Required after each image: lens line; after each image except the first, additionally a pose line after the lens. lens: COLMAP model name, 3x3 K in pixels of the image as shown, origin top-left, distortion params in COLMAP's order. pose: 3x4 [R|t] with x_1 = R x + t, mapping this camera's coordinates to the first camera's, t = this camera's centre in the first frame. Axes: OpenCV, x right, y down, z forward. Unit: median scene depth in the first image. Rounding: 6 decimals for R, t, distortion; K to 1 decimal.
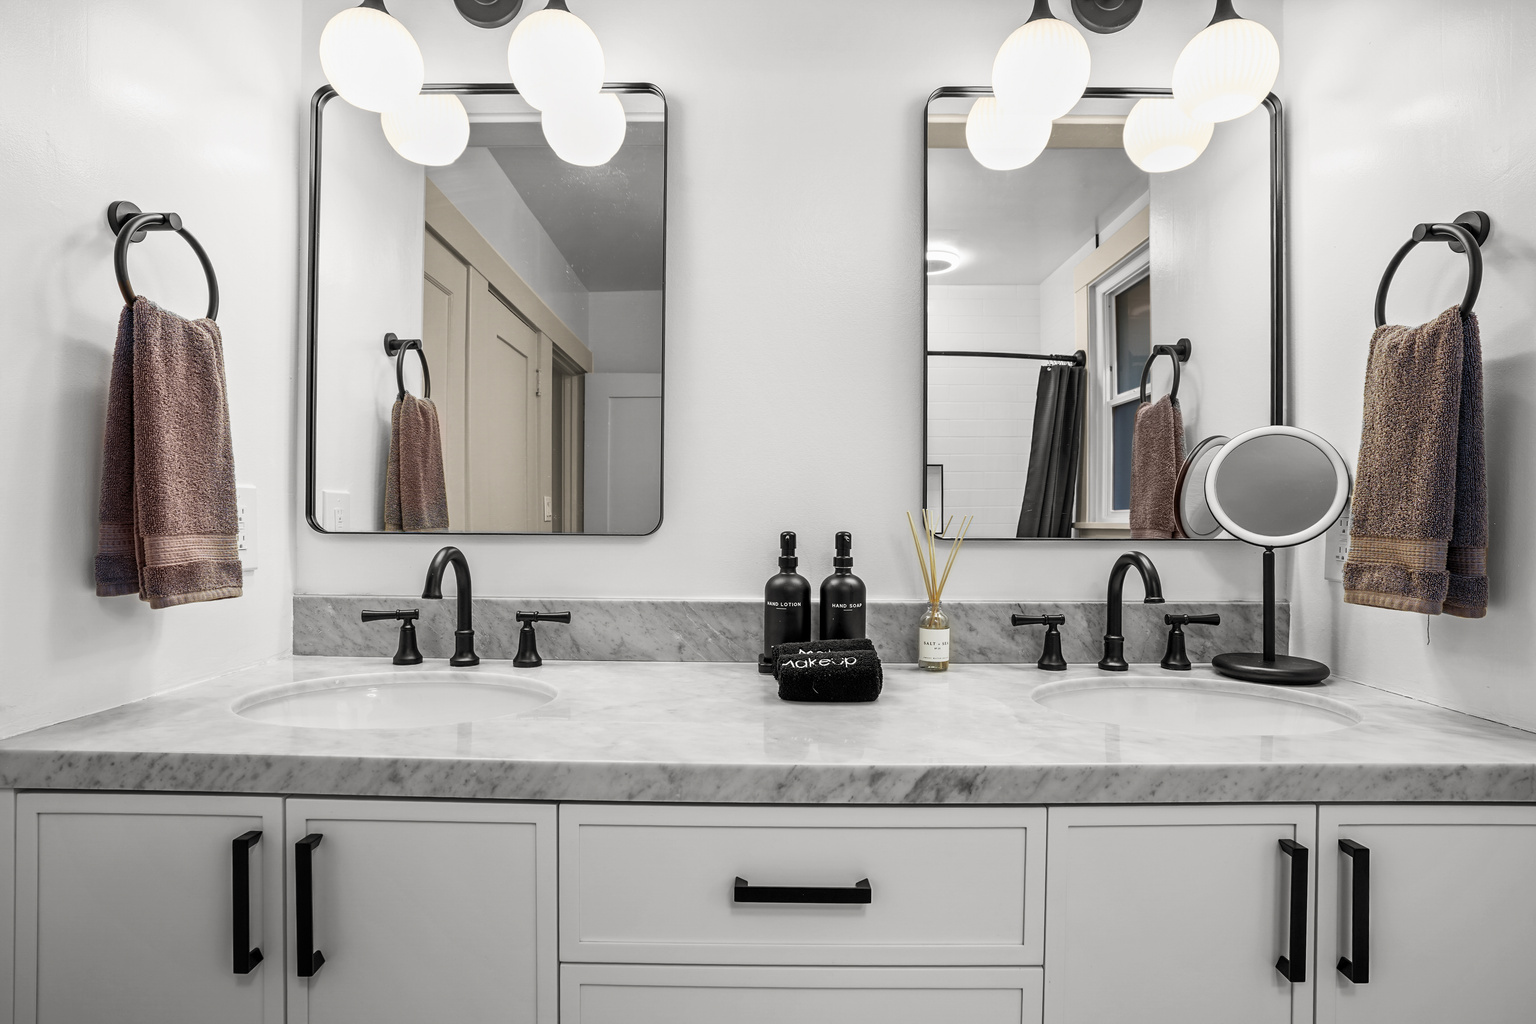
lens RADIAL K [[799.1, 0, 766.7], [0, 799.1, 519.1], [0, 0, 1]] dist [-0.055511, 0.029280]
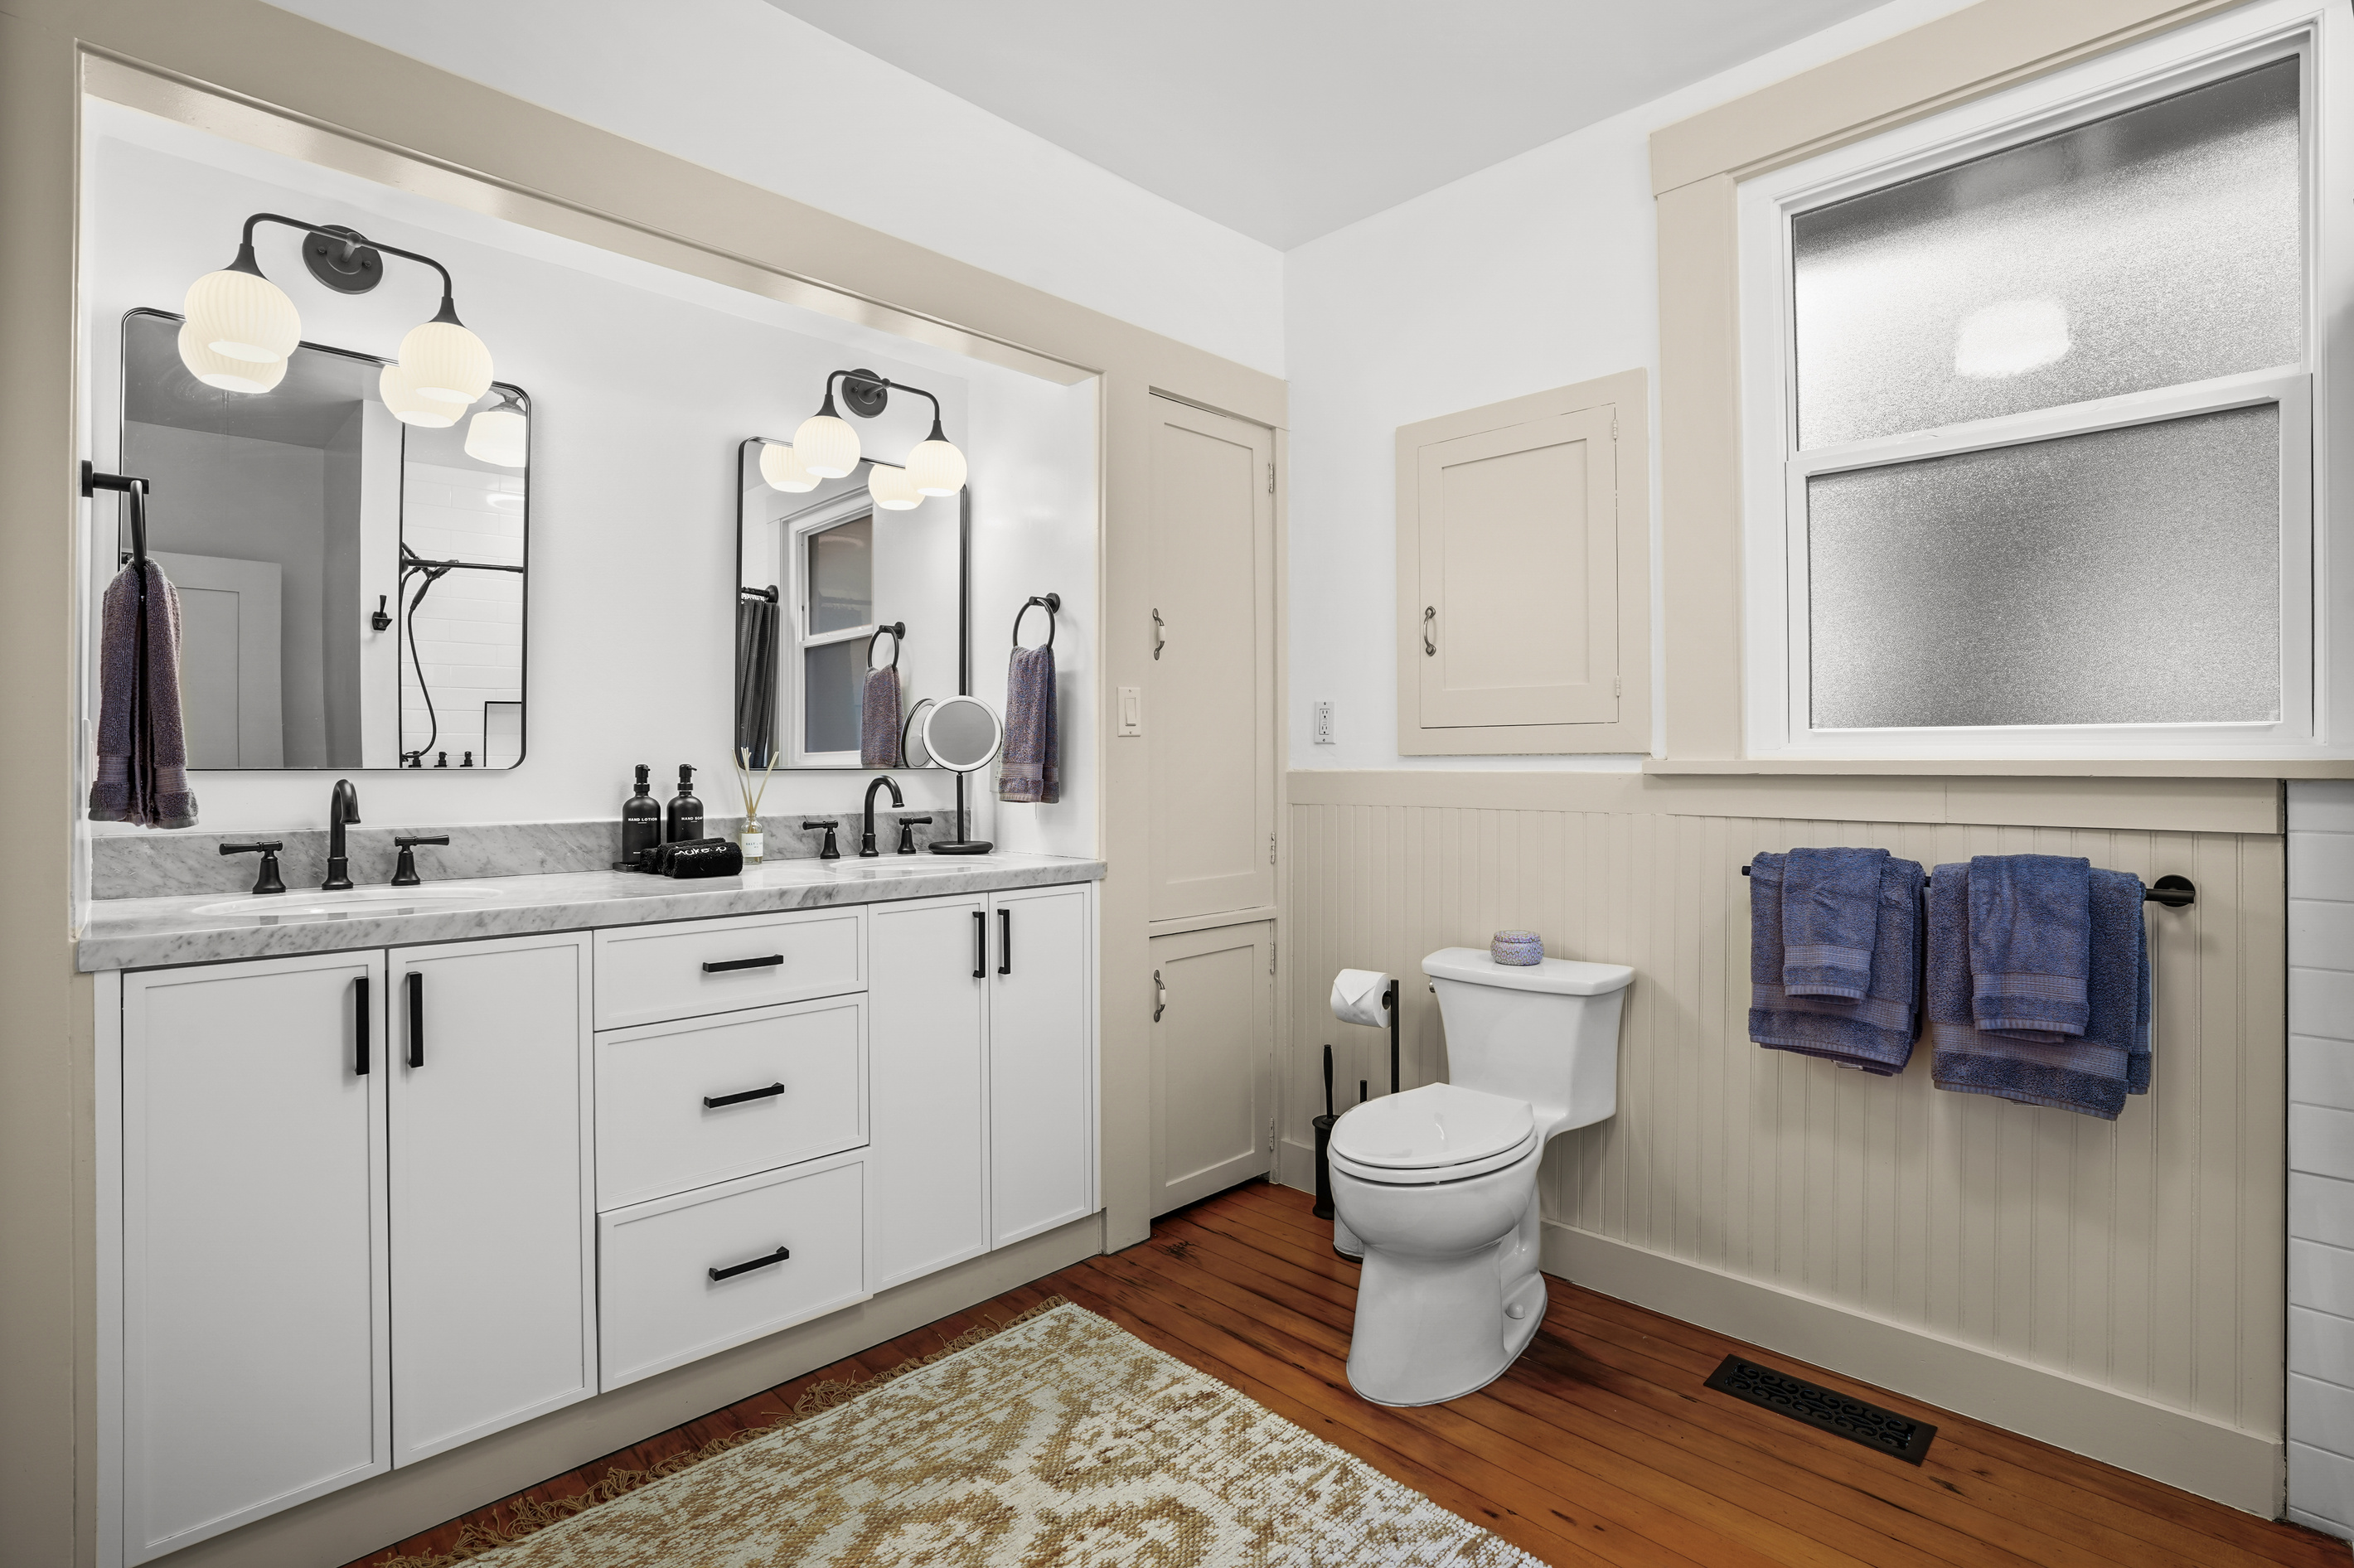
lens RADIAL K [[1093.9, 0, 1176.9], [0, 1093.9, 763.4], [0, 0, 1]] dist [-0.043639, 0.001144]
pose [[0.703319, -0.006408, 0.710846, -0.613702], [0.008995, 0.999960, 0.000115, 0.021646], [-0.710818, 0.006313, 0.703348, -0.856154]]
